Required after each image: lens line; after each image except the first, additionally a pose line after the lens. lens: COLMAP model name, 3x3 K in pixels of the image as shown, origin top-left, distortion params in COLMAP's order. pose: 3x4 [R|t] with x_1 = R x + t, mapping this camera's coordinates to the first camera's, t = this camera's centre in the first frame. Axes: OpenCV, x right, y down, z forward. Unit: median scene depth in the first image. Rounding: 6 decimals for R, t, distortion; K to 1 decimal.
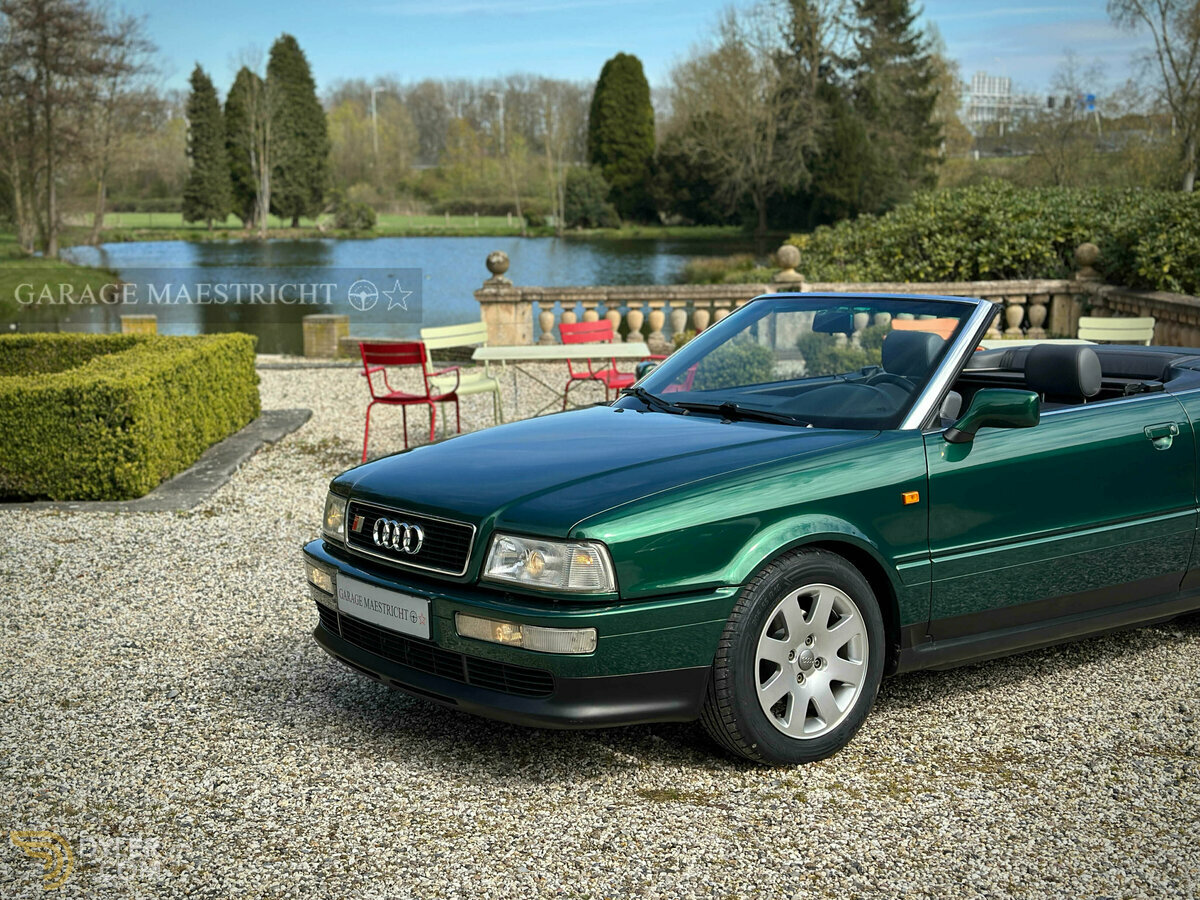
lens RADIAL K [[1666.5, 0, 600.0], [0, 1666.5, 450.0], [0, 0, 1]] dist [0.172366, -0.333634]
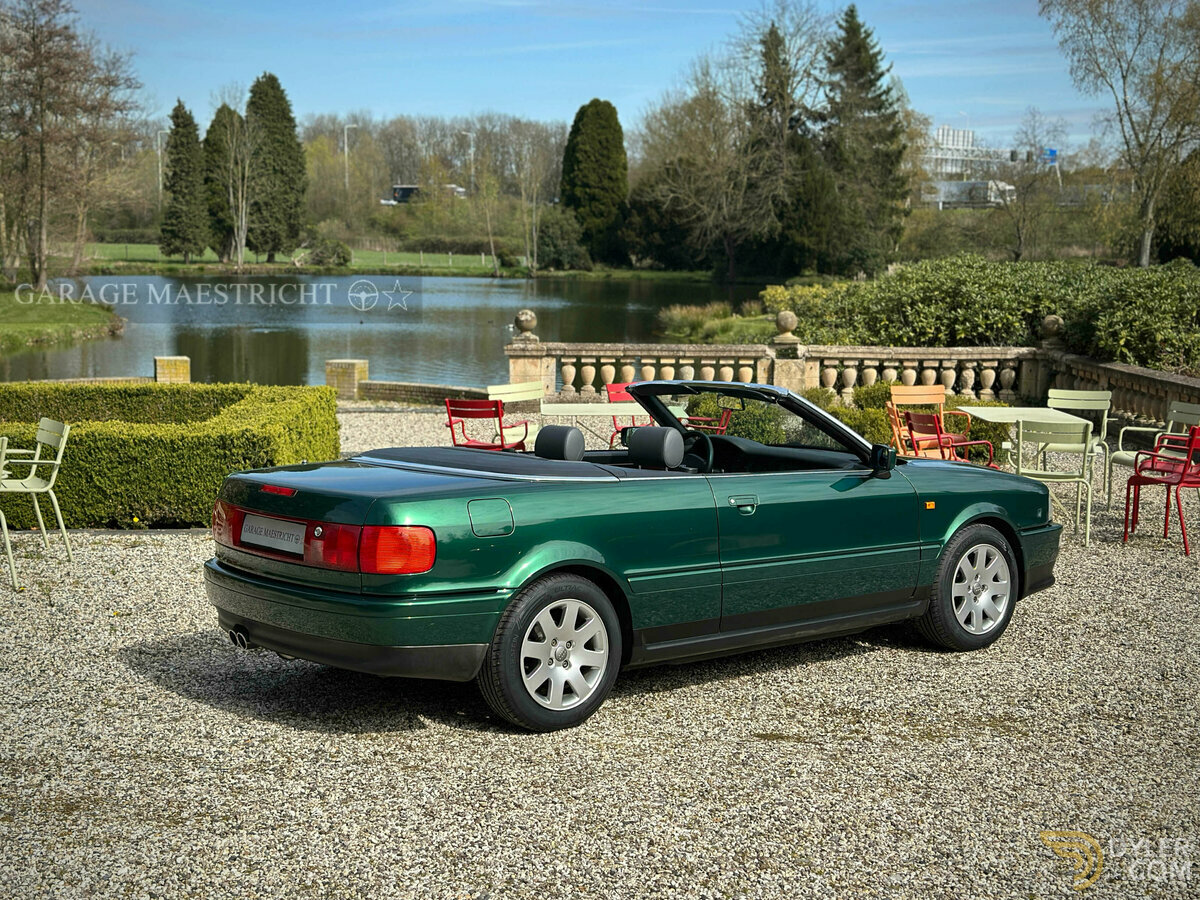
lens RADIAL K [[1675.2, 0, 600.0], [0, 1675.2, 450.0], [0, 0, 1]] dist [0.153971, -0.155690]
pose [[0.999514, 0.019589, 0.024236, -0.036150], [-0.019035, 0.999557, -0.022895, -0.001588], [-0.024674, 0.022422, 0.999444, -0.110056]]
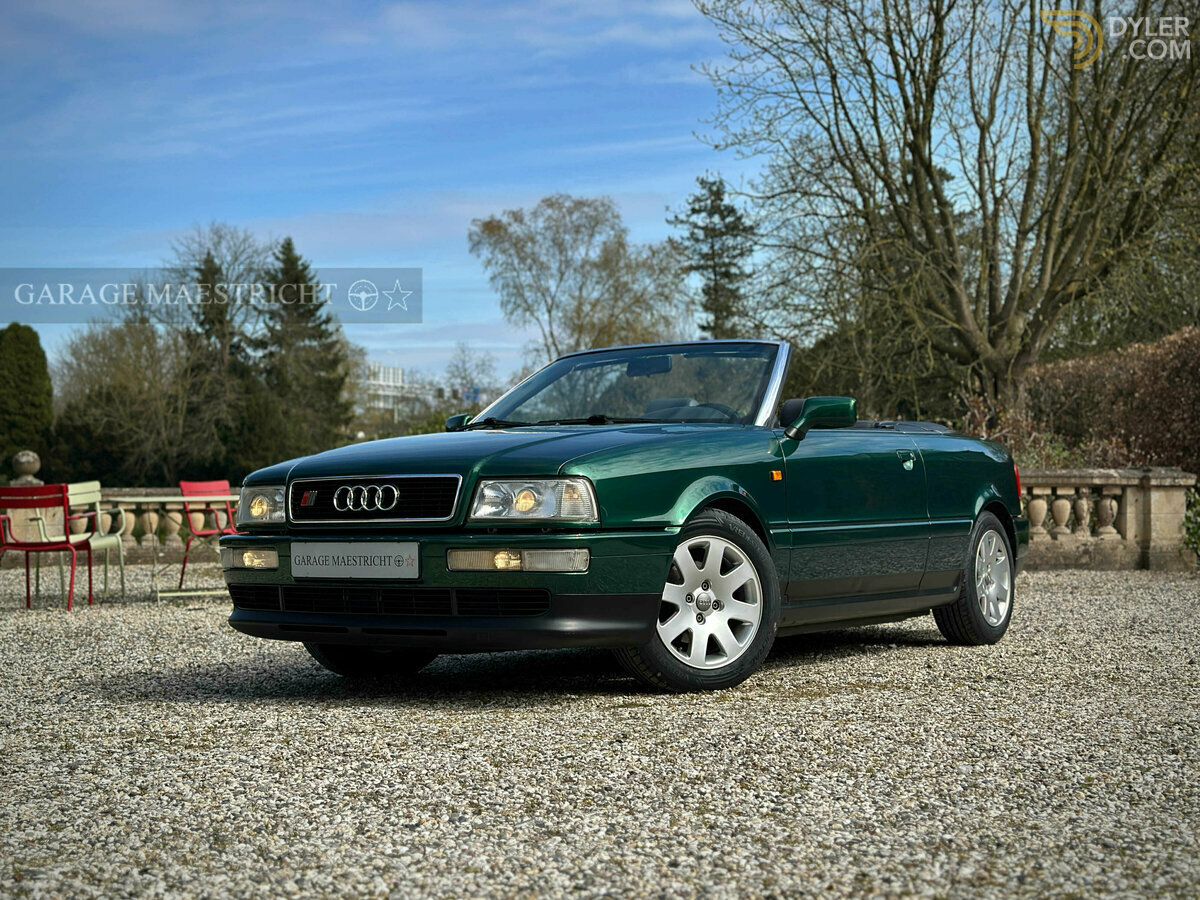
lens RADIAL K [[1666.5, 0, 600.0], [0, 1666.5, 450.0], [0, 0, 1]] dist [0.172366, -0.333634]
pose [[0.935988, 0.016898, 0.351626, -0.092250], [0.043153, 0.985807, -0.162243, 0.051957], [-0.349376, 0.167031, 0.921974, -0.018772]]
